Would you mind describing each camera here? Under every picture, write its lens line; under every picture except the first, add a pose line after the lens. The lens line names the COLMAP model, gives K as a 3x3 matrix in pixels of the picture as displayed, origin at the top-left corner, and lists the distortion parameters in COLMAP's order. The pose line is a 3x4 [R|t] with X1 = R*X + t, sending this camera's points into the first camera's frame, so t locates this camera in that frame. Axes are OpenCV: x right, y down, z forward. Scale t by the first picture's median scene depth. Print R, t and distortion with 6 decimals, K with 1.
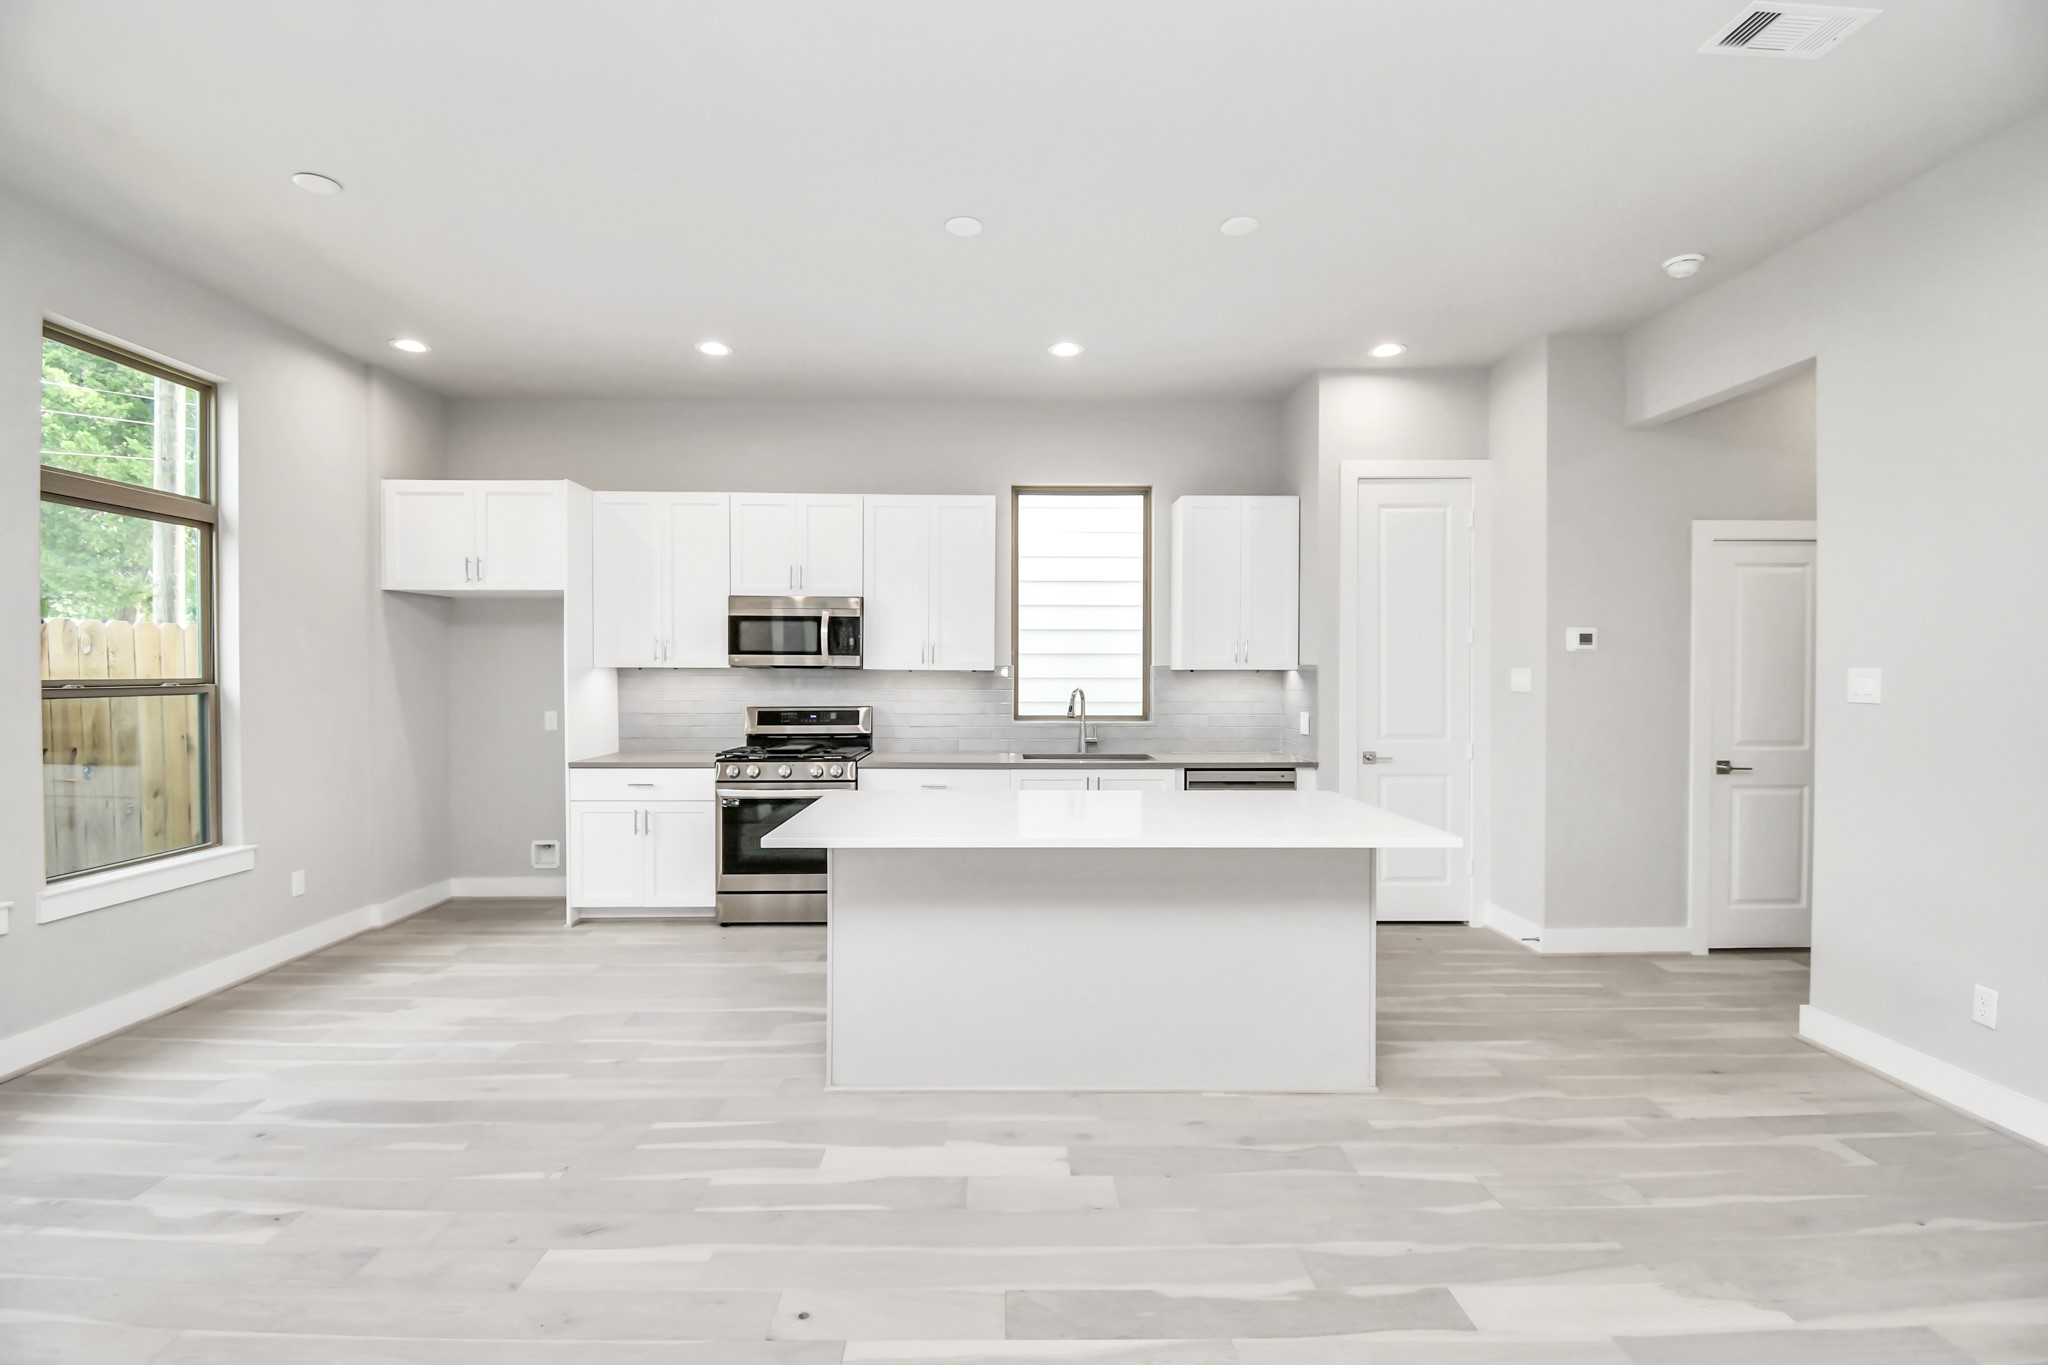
lens RADIAL K [[886.6, 0, 1032.3], [0, 886.6, 676.3], [0, 0, 1]] dist [0.030979, -0.024030]
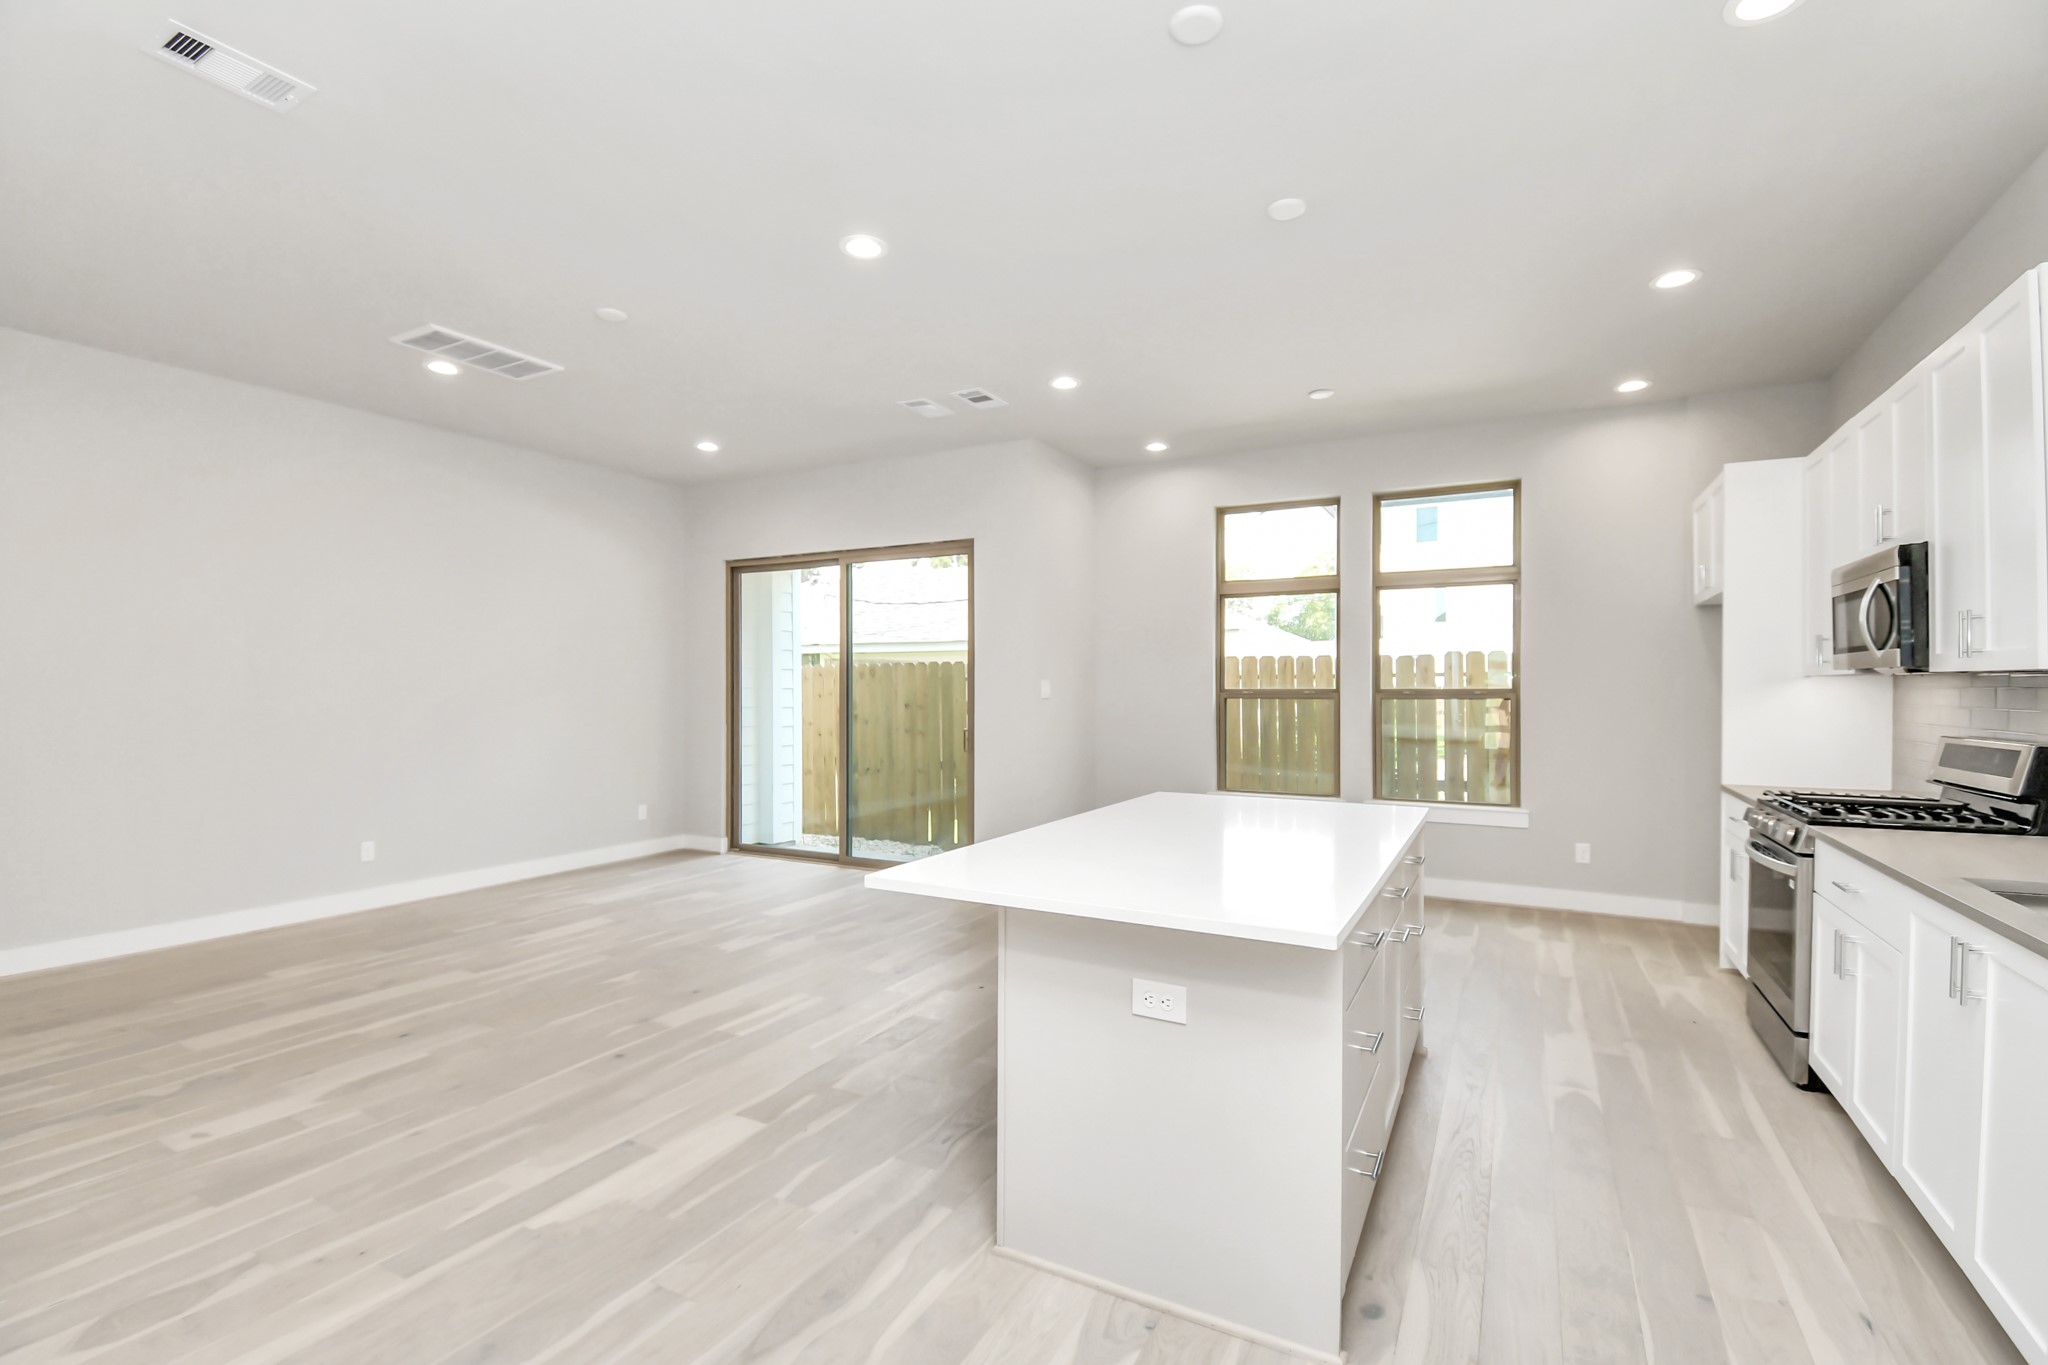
lens RADIAL K [[886.6, 0, 1032.3], [0, 886.6, 676.3], [0, 0, 1]] dist [0.030979, -0.024030]
pose [[-0.466780, -0.020220, -0.884143, 0.660748], [-0.009334, 0.999796, -0.017936, 0.006588], [0.884324, -0.000119, -0.466873, 0.880832]]
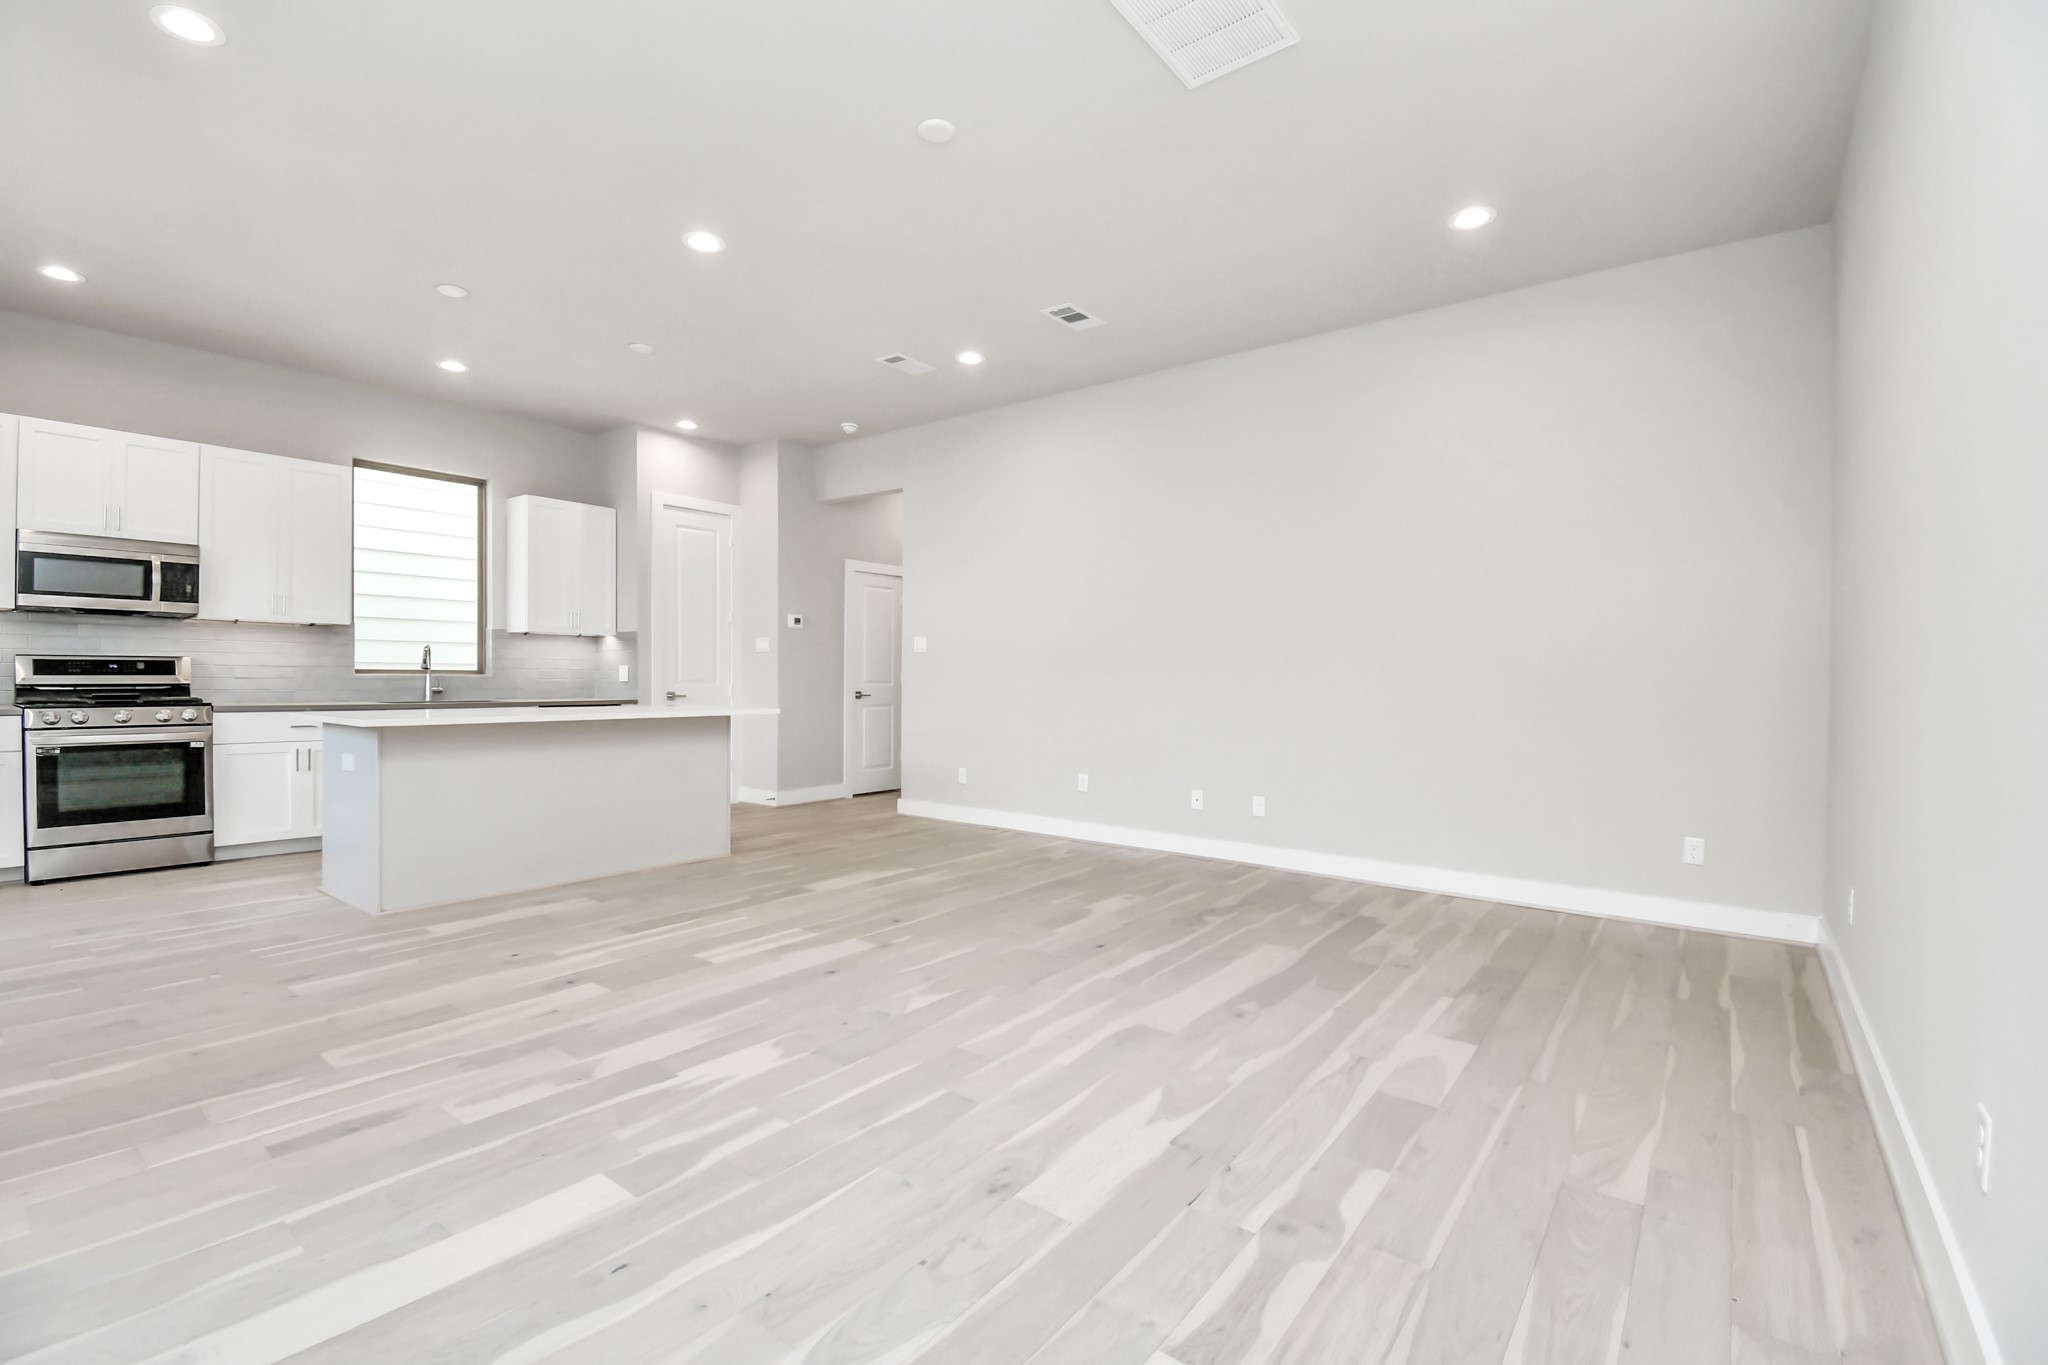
lens RADIAL K [[886.6, 0, 1032.3], [0, 886.6, 676.3], [0, 0, 1]] dist [0.030979, -0.024030]
pose [[0.613326, 0.000871, 0.789830, -0.418662], [0.002119, 0.999994, -0.002749, 0.064715], [-0.789827, 0.003360, 0.613320, -0.372050]]
